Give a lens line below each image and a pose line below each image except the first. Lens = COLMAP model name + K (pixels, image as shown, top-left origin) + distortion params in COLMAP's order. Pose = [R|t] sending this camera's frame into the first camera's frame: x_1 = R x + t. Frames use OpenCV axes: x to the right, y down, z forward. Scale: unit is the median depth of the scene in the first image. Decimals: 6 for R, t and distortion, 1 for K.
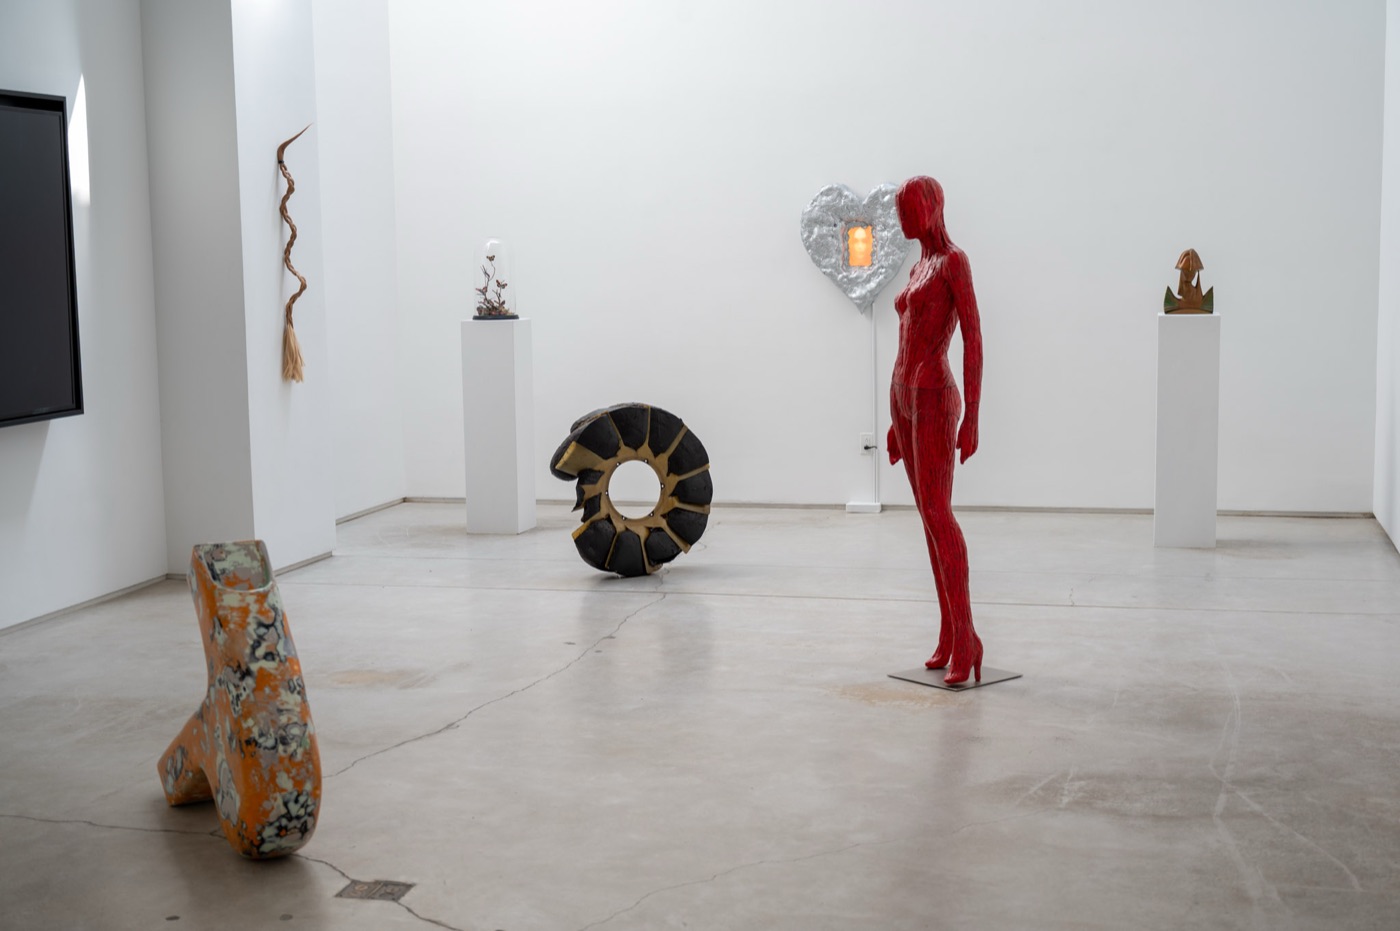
lens RADIAL K [[1935.6, 0, 704.6], [0, 1935.6, 466.0], [0, 0, 1]] dist [0.004250, 0.000000]
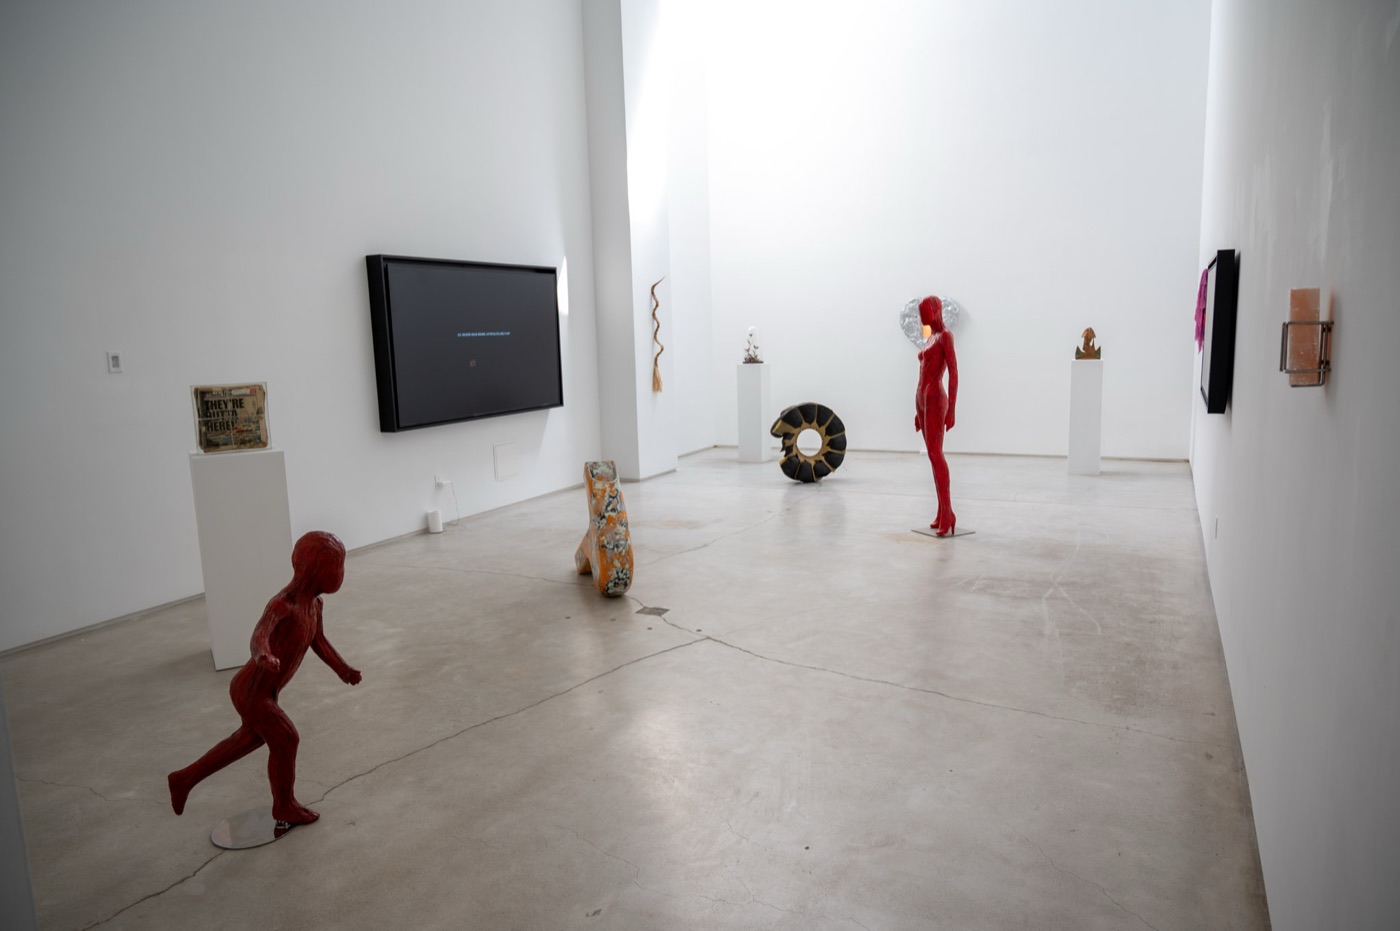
lens RADIAL K [[930.1, 0, 699.7], [0, 930.1, 466.0], [0, 0, 1]] dist [-0.009341, -0.002135]
pose [[0.978415, 0.018225, -0.205846, 0.074425], [-0.010798, 0.999251, 0.037150, 0.001324], [0.206369, -0.034125, 0.977879, -0.051250]]
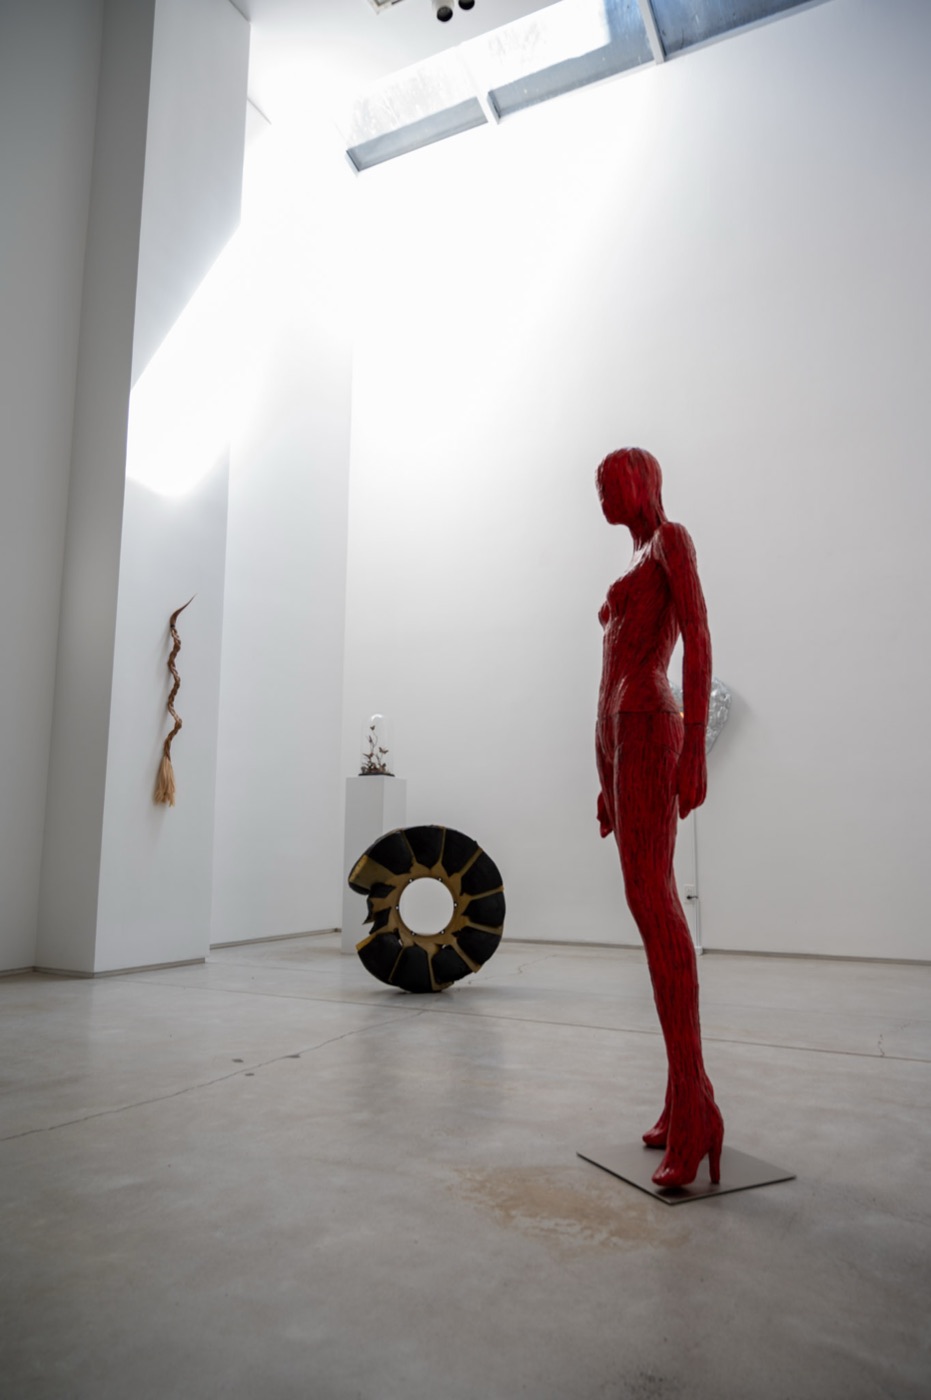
lens RADIAL K [[930.1, 0, 465.0], [0, 930.1, 708.5], [0, 0, 1]] dist [-0.009341, -0.002135]
pose [[0.973794, -0.009601, -0.227231, 0.126676], [-0.048784, 0.967037, -0.249919, 0.042556], [0.222140, 0.254455, 0.941226, 0.646204]]
